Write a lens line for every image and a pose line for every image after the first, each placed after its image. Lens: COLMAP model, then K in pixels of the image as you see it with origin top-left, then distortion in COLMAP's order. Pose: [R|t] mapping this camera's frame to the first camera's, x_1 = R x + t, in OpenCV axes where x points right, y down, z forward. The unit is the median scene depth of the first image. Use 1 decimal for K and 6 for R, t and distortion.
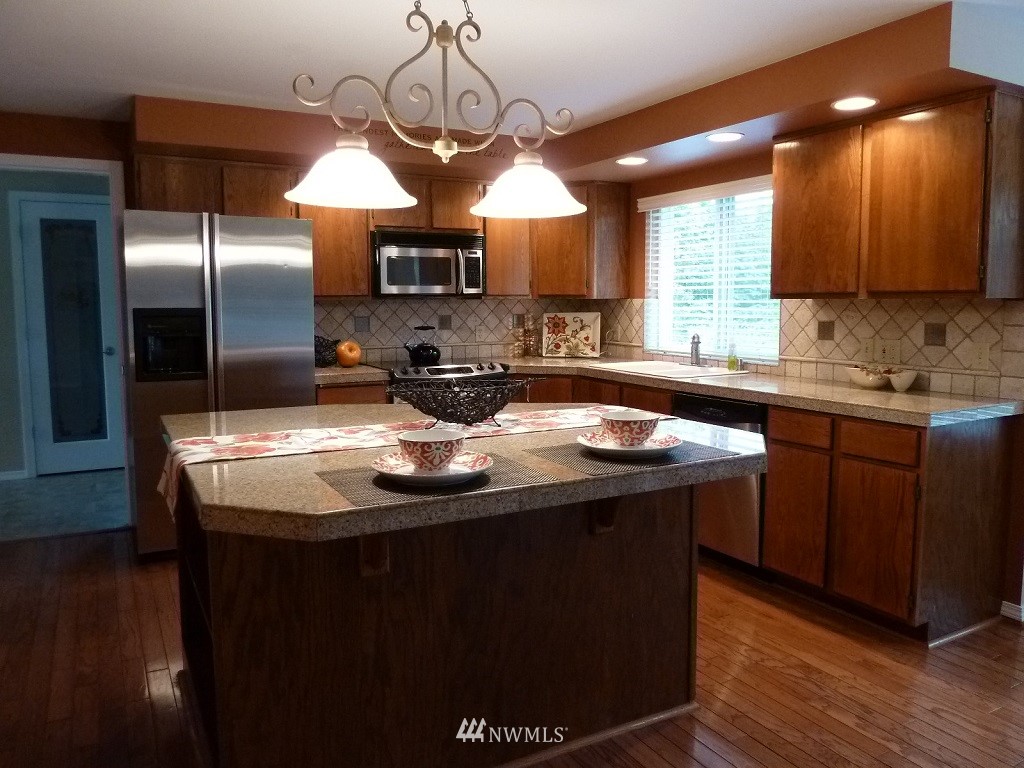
lens RADIAL K [[761.9, 0, 512.5], [0, 761.9, 379.0], [0, 0, 1]] dist [-0.032448, 0.002863]
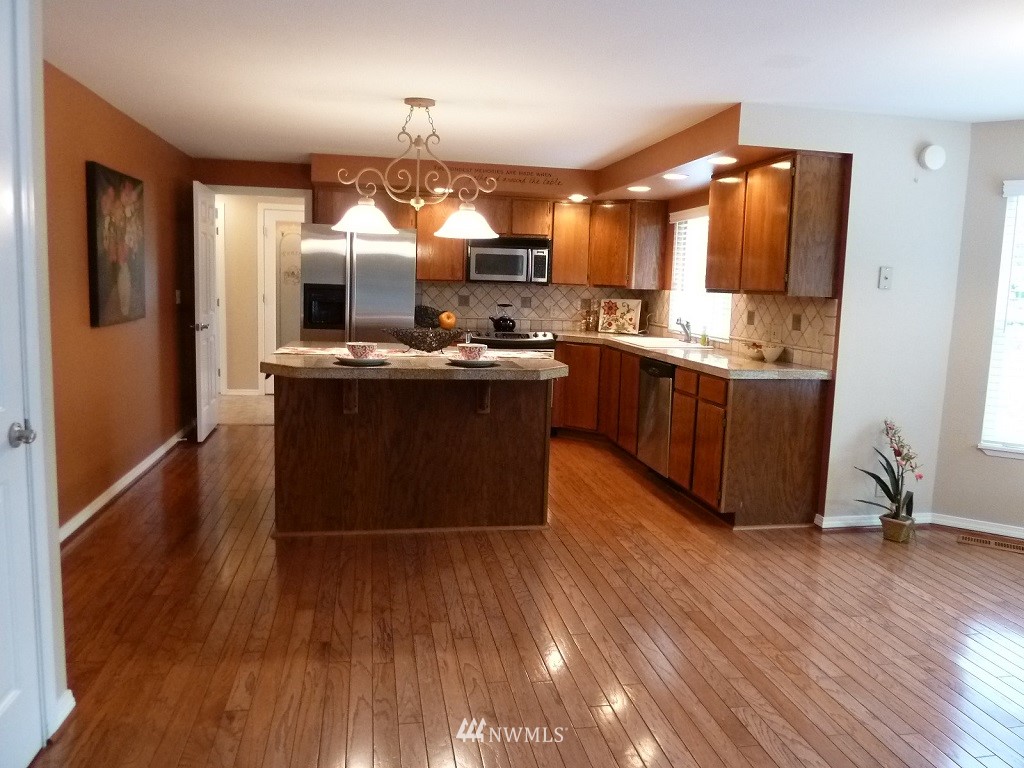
lens RADIAL K [[761.9, 0, 511.6], [0, 761.9, 383.9], [0, 0, 1]] dist [-0.032448, 0.002863]
pose [[0.949113, 0.075140, -0.305840, 0.385200], [-0.068118, 0.997112, 0.033584, 0.033420], [0.307480, -0.011042, 0.951490, -0.375740]]
